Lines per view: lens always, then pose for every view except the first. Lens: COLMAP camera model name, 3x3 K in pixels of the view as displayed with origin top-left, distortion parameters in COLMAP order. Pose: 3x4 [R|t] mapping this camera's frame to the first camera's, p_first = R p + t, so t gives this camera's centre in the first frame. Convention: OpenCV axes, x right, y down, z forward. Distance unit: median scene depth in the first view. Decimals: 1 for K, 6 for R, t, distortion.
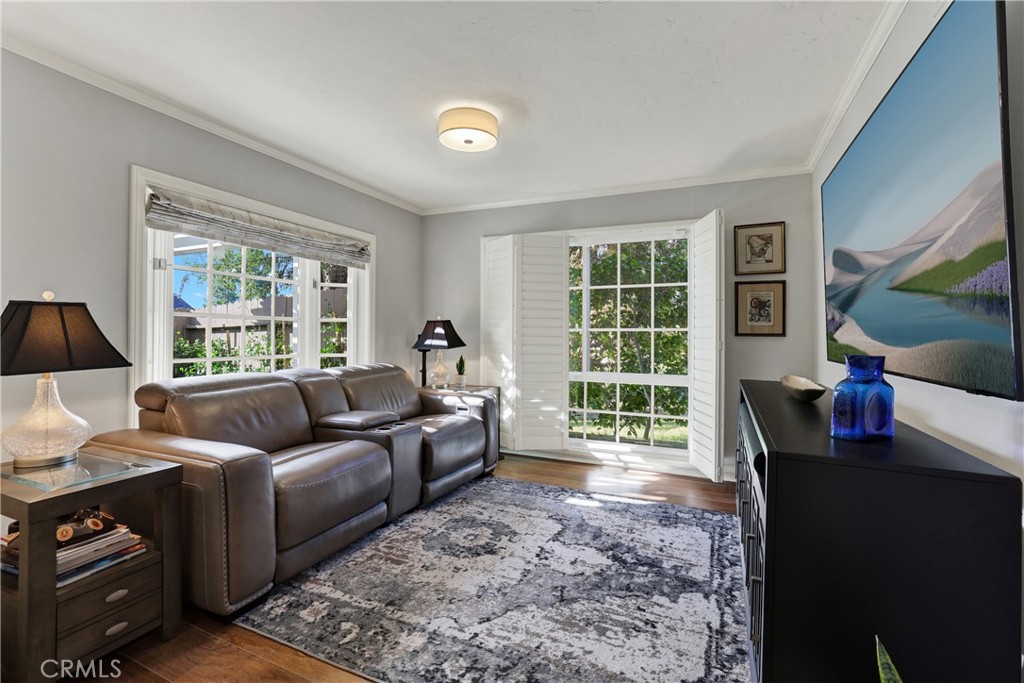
lens RADIAL K [[443.2, 0, 516.7], [0, 443.2, 333.9], [0, 0, 1]] dist [-0.024526, 0.000975]
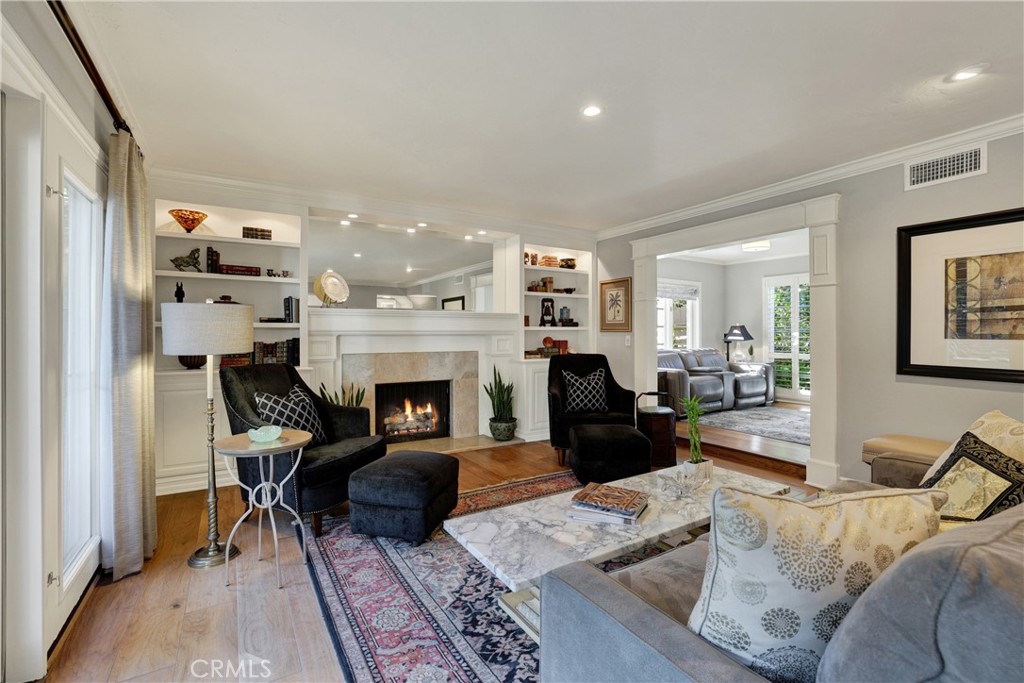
lens RADIAL K [[443.2, 0, 511.7], [0, 443.2, 338.1], [0, 0, 1]] dist [-0.024526, 0.000975]
pose [[0.835631, 0.003023, -0.549283, 0.048857], [-0.002257, 0.999995, 0.002070, 0.019658], [0.549286, -0.000490, 0.835634, -1.110831]]
